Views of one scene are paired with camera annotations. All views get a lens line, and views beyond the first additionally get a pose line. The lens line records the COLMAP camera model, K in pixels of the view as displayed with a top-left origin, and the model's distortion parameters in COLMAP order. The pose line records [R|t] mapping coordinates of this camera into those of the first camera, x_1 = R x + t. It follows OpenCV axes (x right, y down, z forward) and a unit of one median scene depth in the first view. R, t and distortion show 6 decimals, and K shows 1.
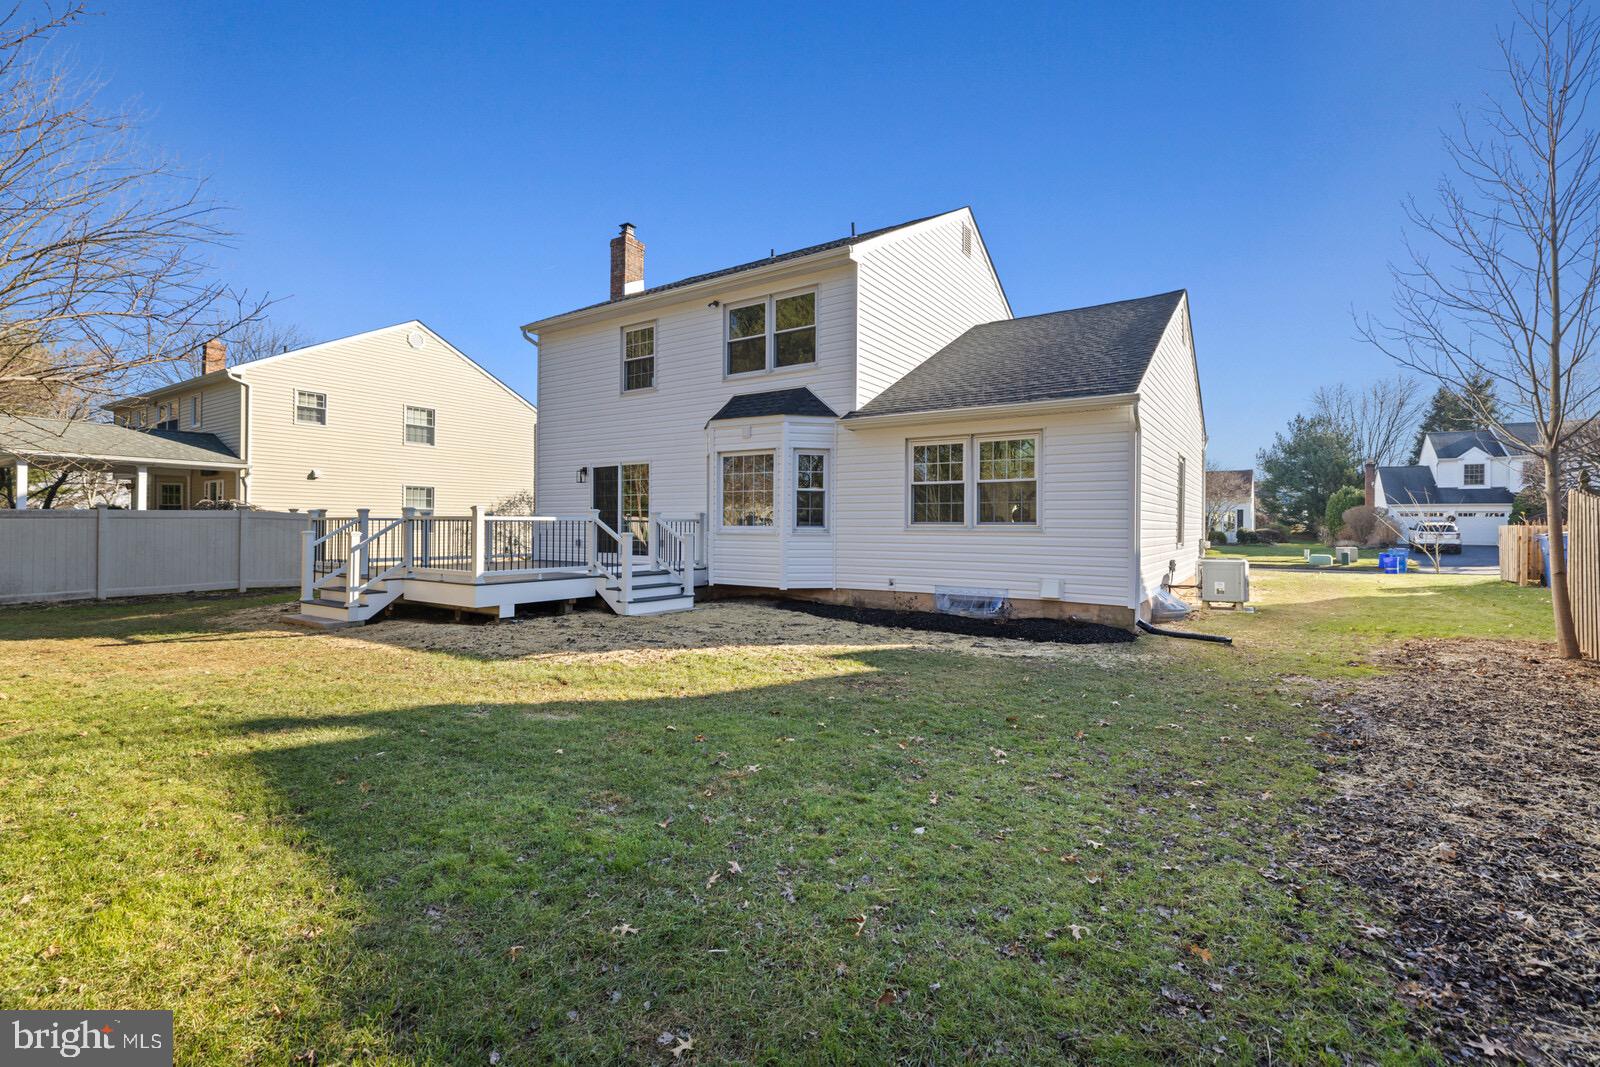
lens RADIAL K [[705.0, 0, 800.0], [0, 705.0, 533.5], [0, 0, 1]] dist [-0.001048, -0.000060]
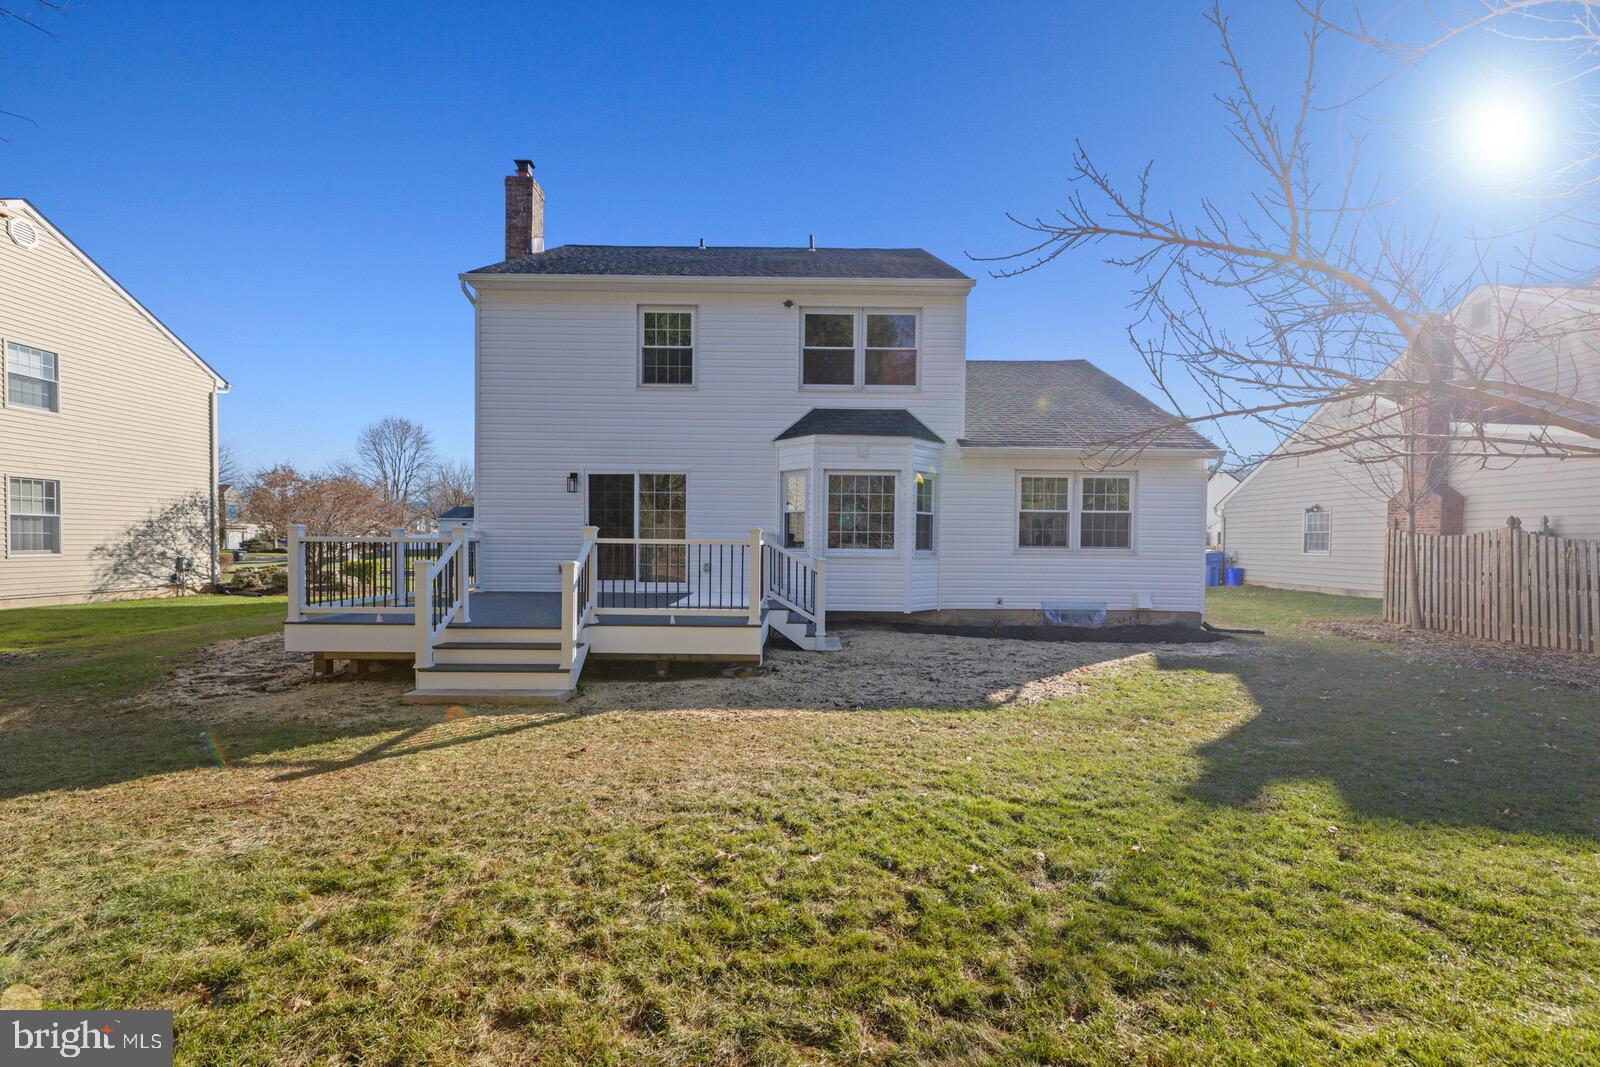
lens RADIAL K [[734.1, 0, 796.8], [0, 734.1, 563.5], [0, 0, 1]] dist [-0.001012, -0.000332]
pose [[0.829792, -0.013714, 0.557904, -0.664462], [0.001382, 0.999745, 0.022520, -0.012824], [-0.558071, -0.017917, 0.829600, 0.209303]]
